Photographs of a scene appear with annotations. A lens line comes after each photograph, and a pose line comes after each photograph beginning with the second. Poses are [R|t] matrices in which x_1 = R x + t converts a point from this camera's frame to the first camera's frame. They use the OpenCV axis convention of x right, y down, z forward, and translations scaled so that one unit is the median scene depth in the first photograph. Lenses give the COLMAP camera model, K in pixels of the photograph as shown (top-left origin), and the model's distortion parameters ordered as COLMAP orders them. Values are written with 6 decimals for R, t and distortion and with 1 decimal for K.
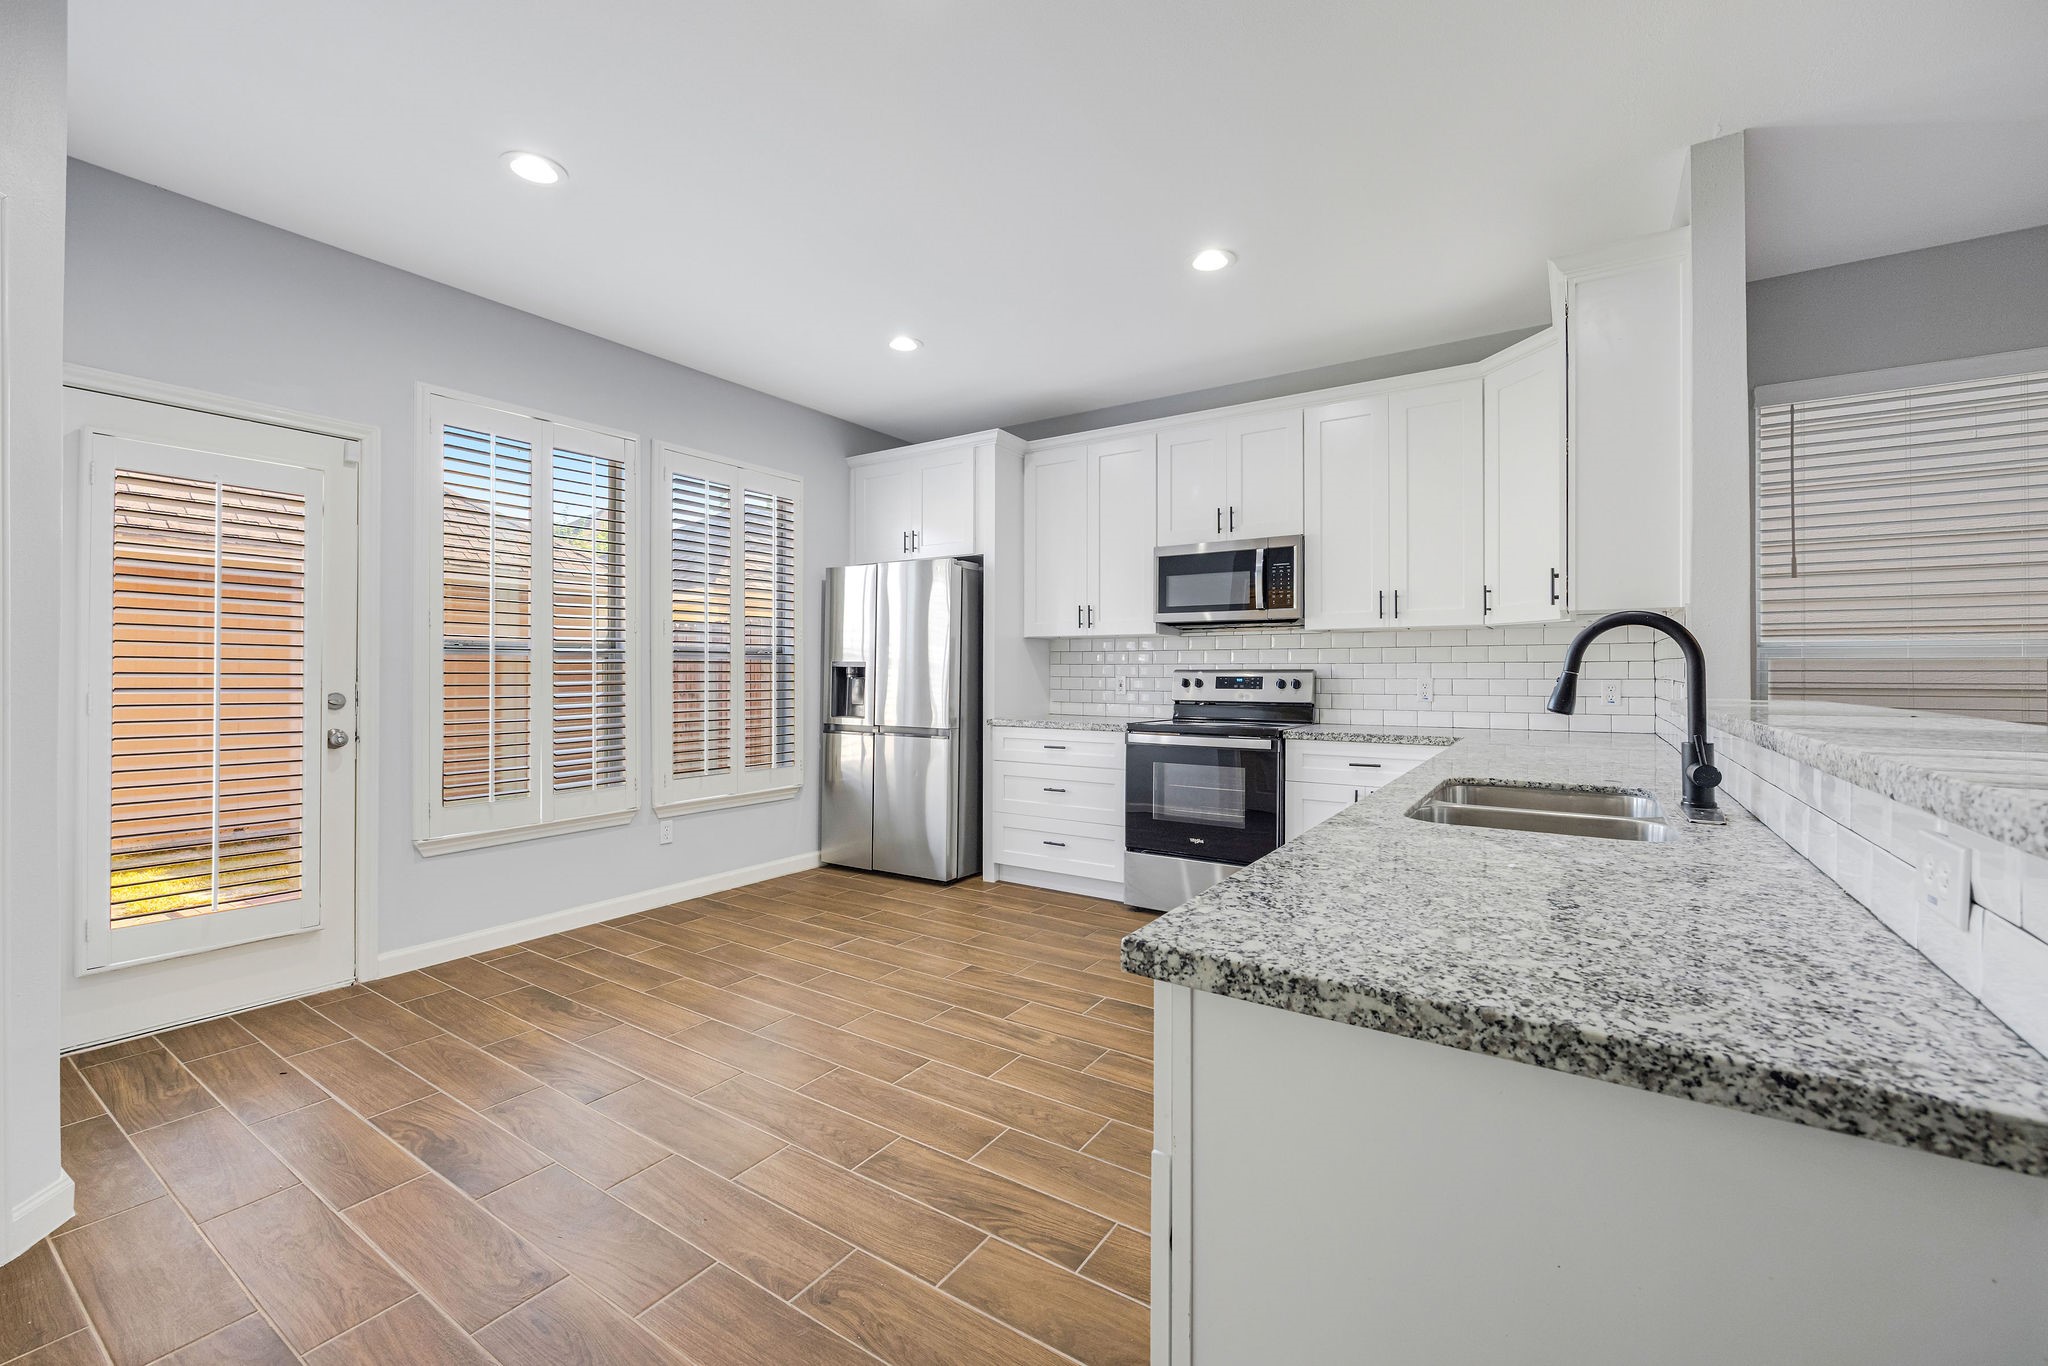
lens RADIAL K [[845.2, 0, 1005.7], [0, 845.2, 673.3], [0, 0, 1]] dist [-0.008732, 0.000802]
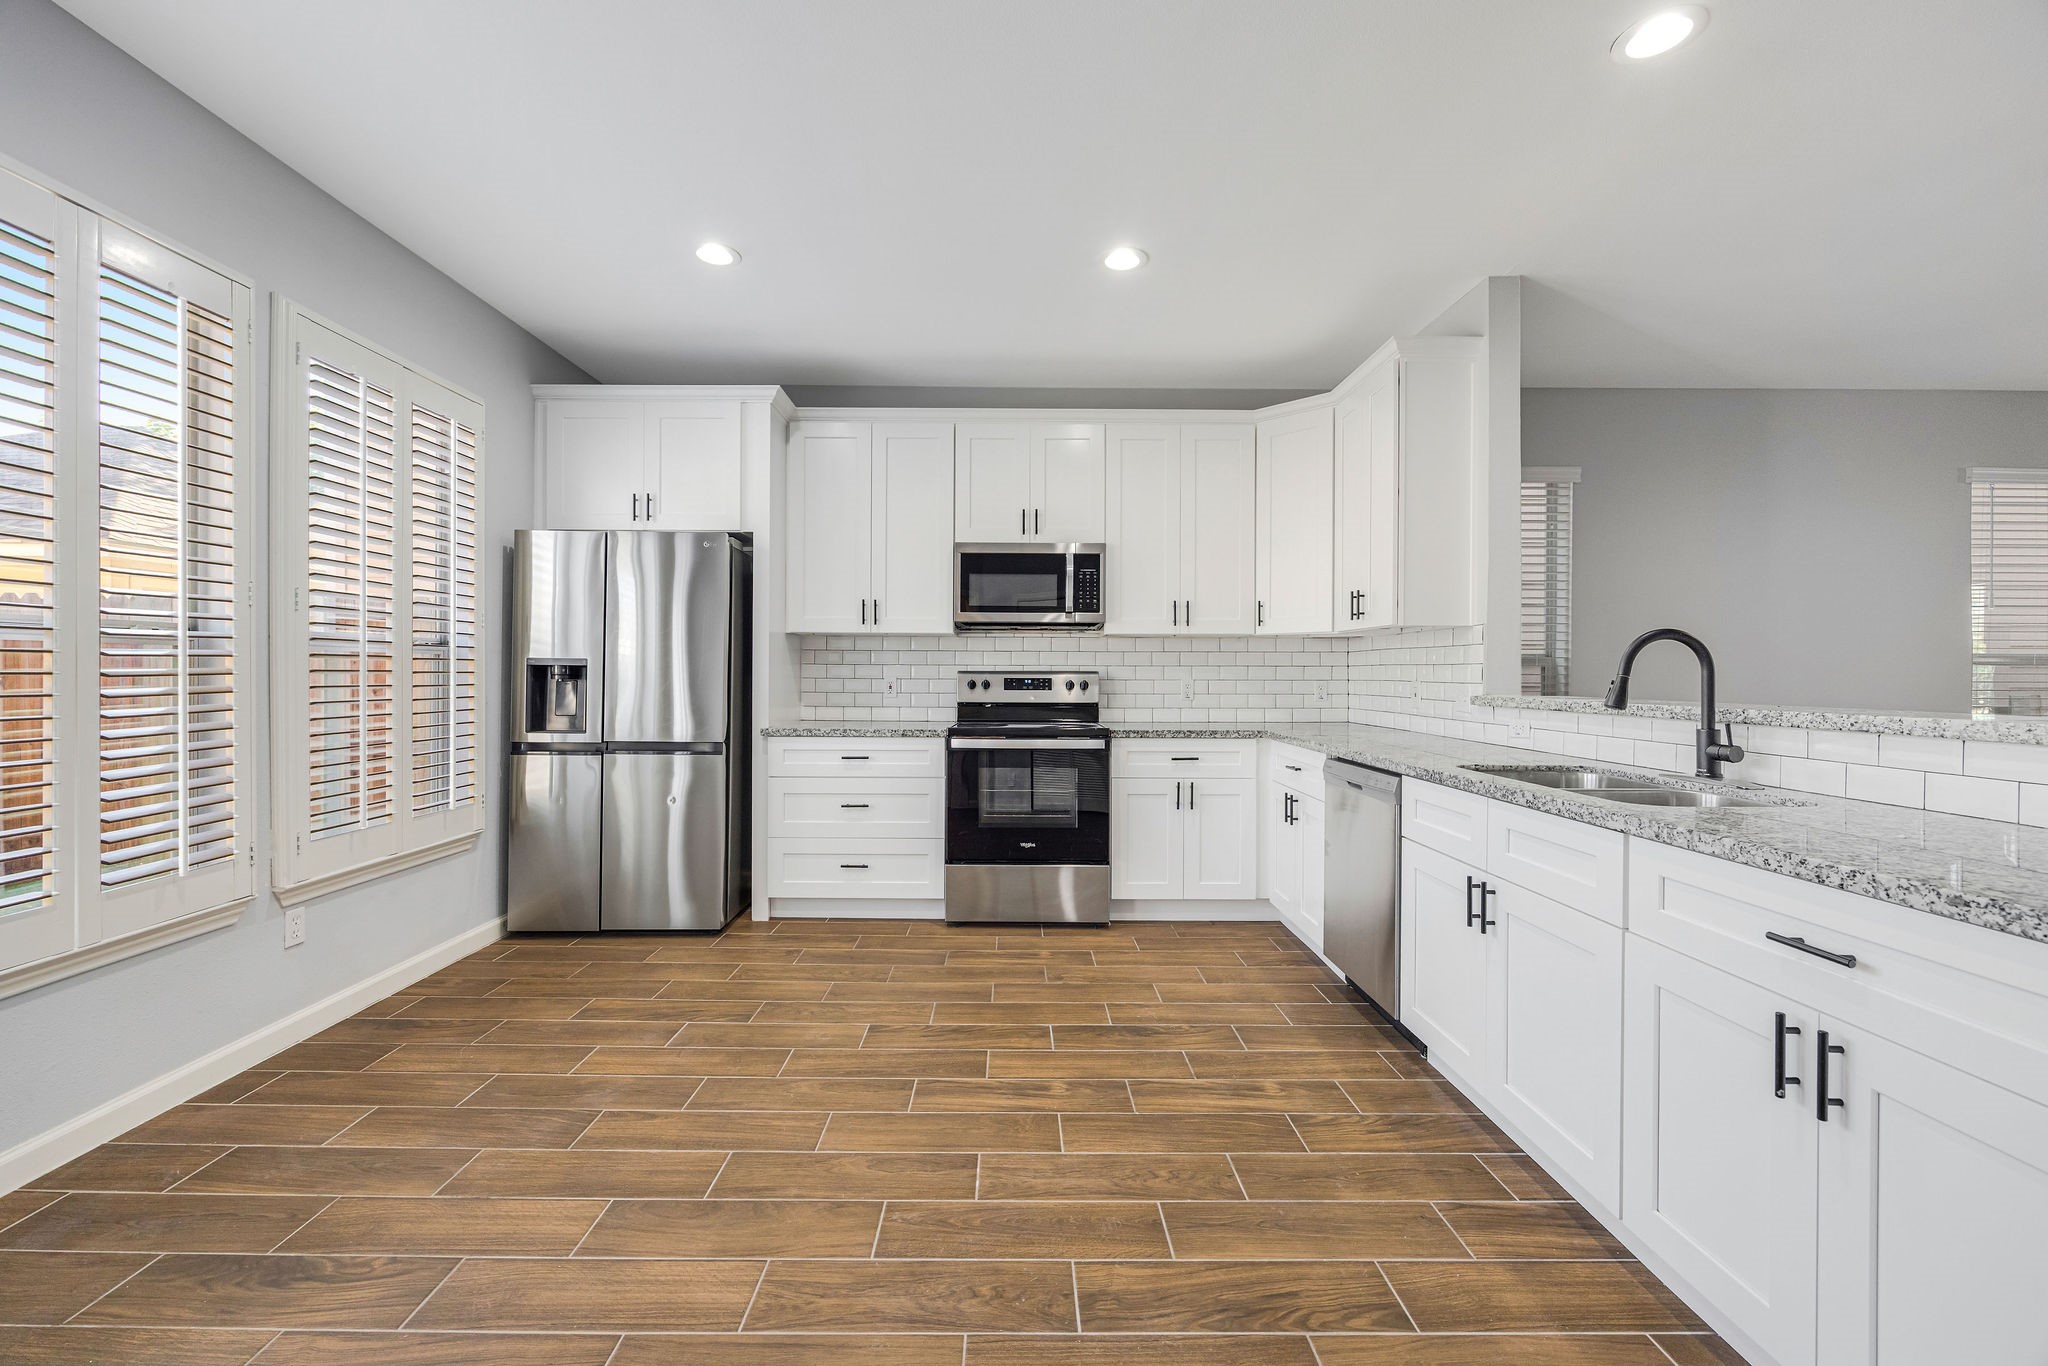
lens RADIAL K [[823.3, 0, 1007.6], [0, 823.3, 679.5], [0, 0, 1]] dist [-0.007517, 0.000853]
pose [[0.827808, -0.001501, 0.561009, -0.322855], [-0.002654, 0.999975, 0.006592, -0.000762], [-0.561005, -0.006946, 0.827783, 0.214073]]
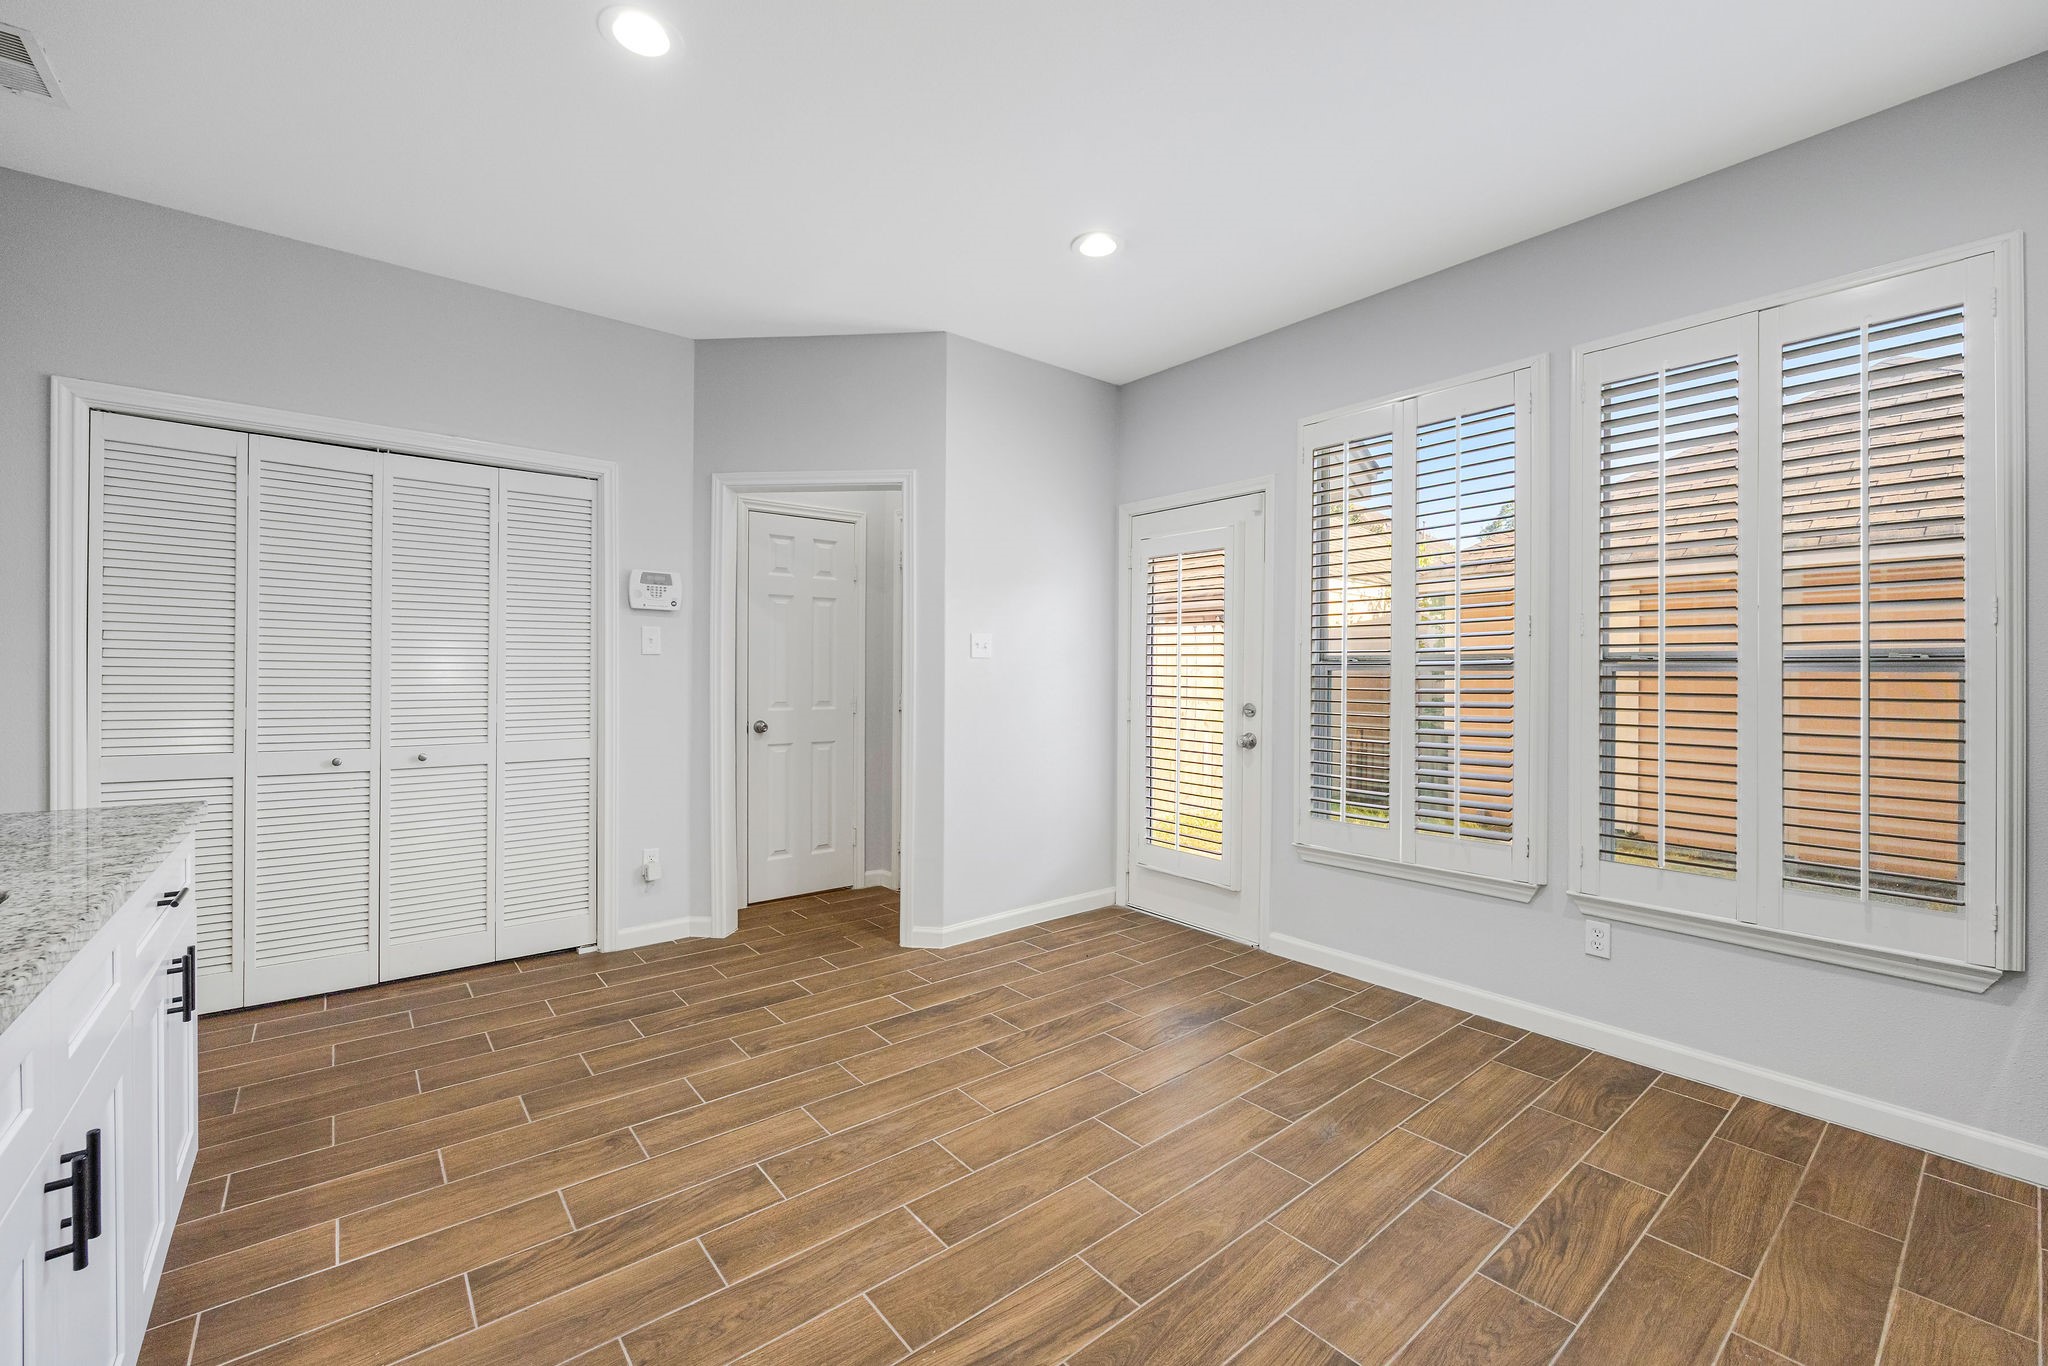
lens RADIAL K [[823.3, 0, 1013.0], [0, 823.3, 666.3], [0, 0, 1]] dist [-0.007517, 0.000853]
pose [[-0.286061, -0.012674, -0.958128, 0.354590], [-0.009981, 0.999898, -0.010246, -0.011087], [0.958159, 0.006632, -0.286158, 0.792822]]
